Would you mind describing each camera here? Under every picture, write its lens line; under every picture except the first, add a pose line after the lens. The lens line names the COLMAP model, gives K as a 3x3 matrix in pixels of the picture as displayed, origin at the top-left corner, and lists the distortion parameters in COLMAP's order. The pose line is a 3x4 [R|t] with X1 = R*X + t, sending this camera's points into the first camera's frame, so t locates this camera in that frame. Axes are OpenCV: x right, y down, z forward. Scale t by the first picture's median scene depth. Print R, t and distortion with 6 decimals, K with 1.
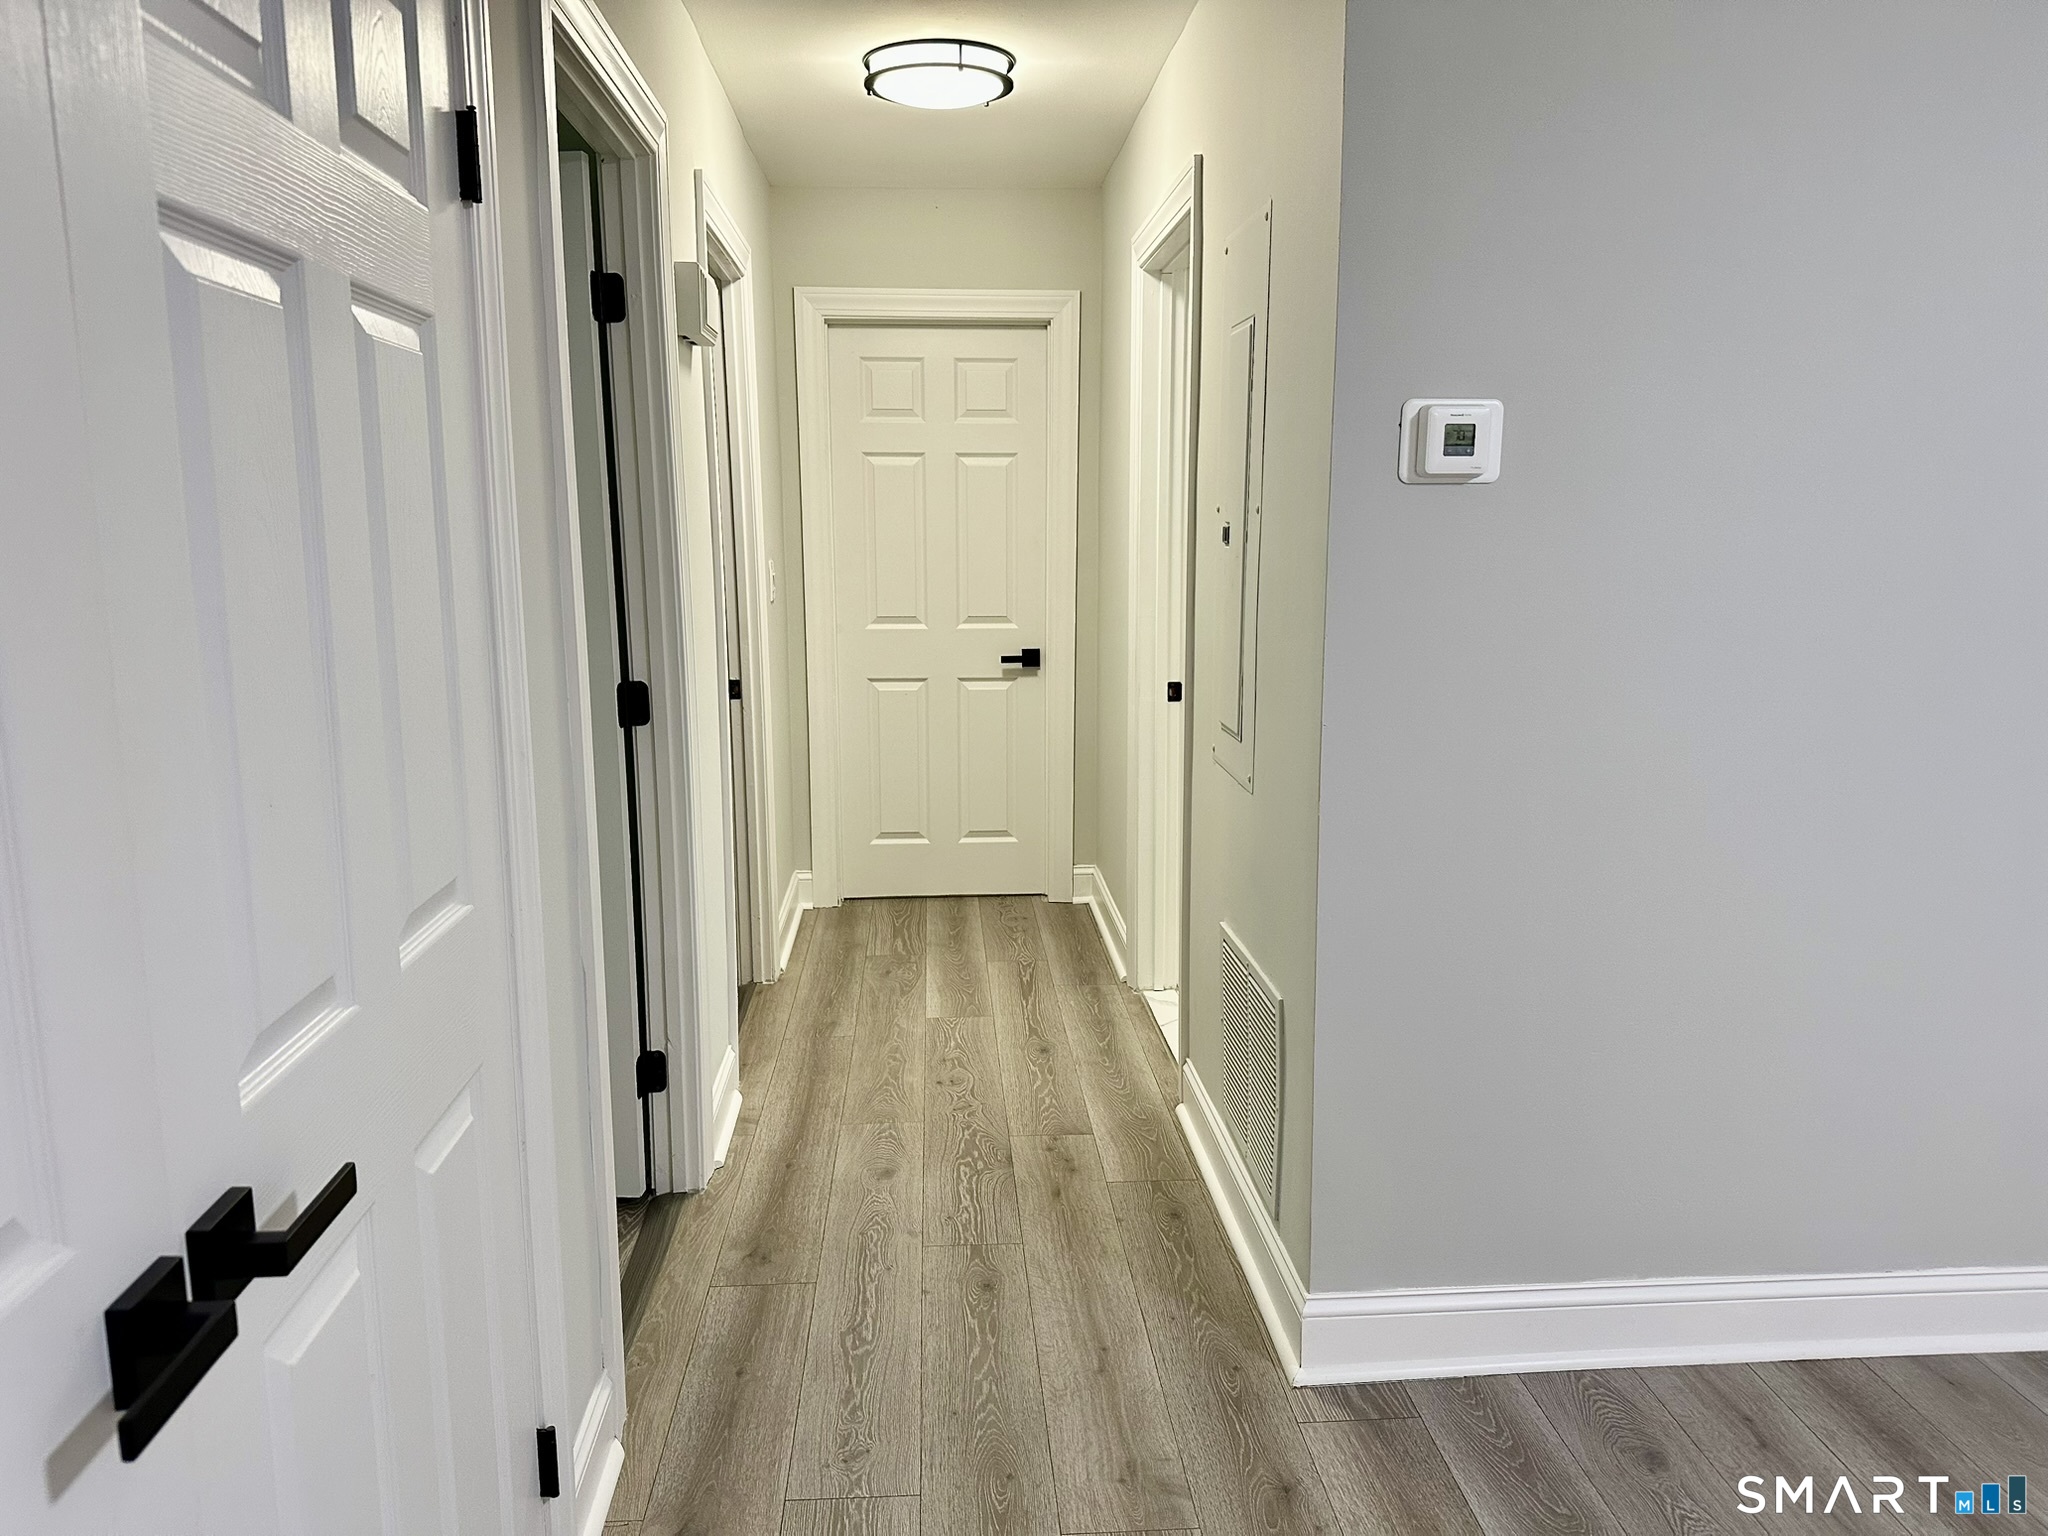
lens RADIAL K [[1424.3, 0, 1024.0], [0, 1424.3, 768.0], [0, 0, 1]] dist [0.005116, 0.001733]
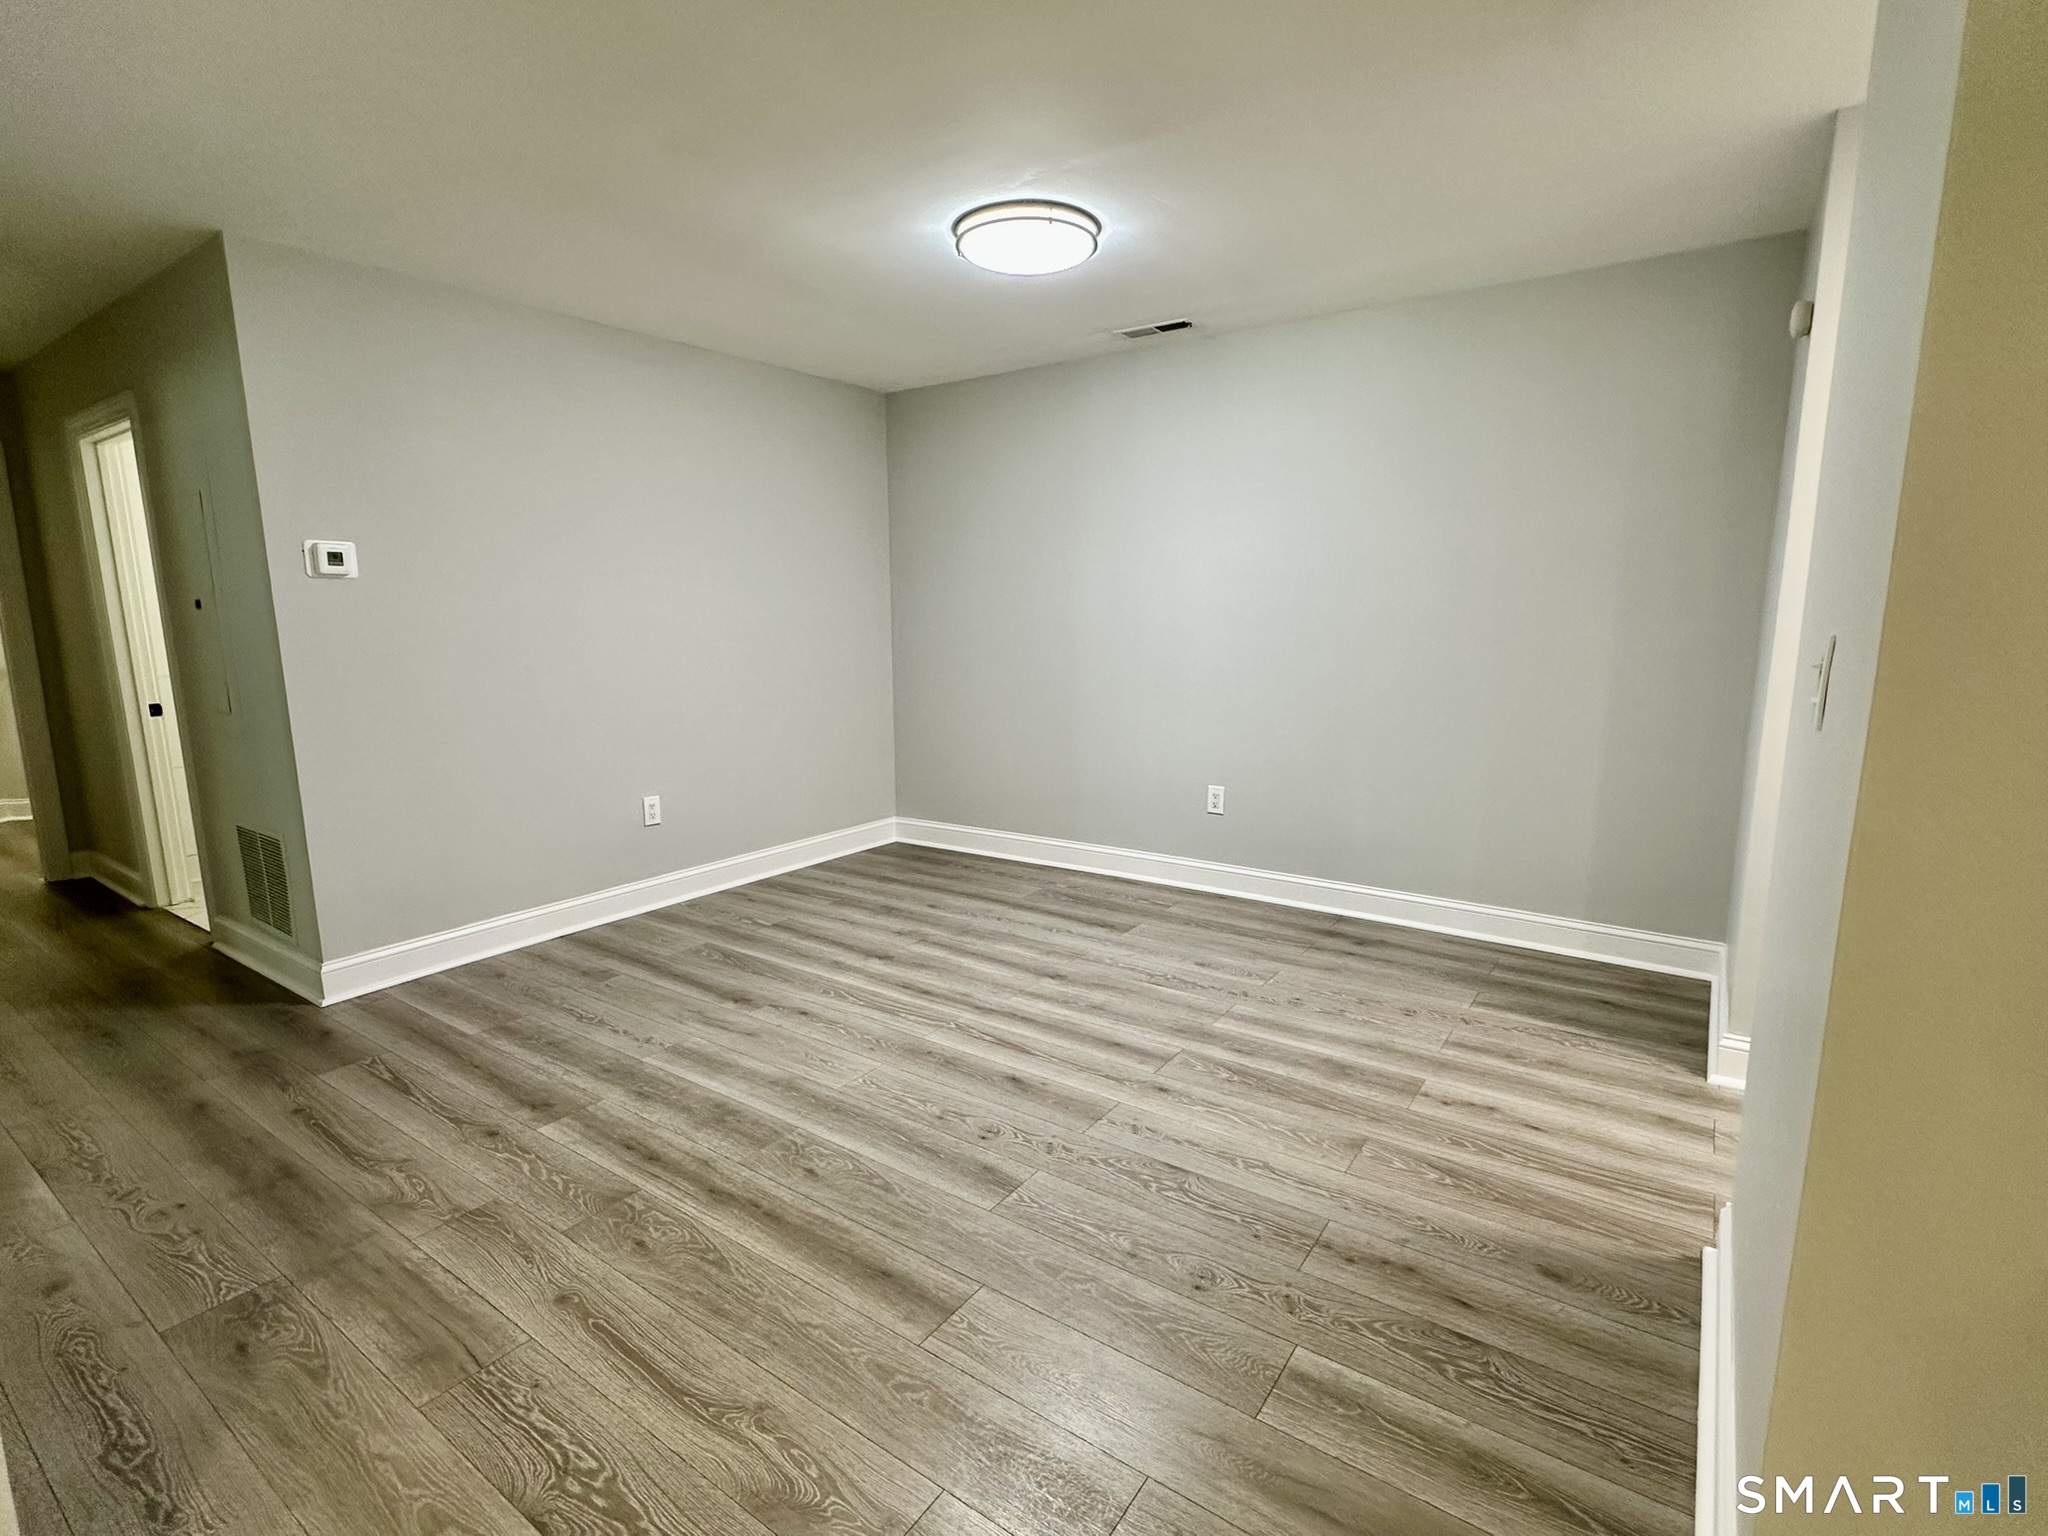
lens RADIAL K [[977.4, 0, 1024.0], [0, 977.4, 768.0], [0, 0, 1]] dist [-0.003928, -0.000635]
pose [[0.633171, -0.128600, 0.763254, -0.222905], [0.136779, 0.989172, 0.053197, 0.162894], [-0.761831, 0.070714, 0.643905, -0.792584]]
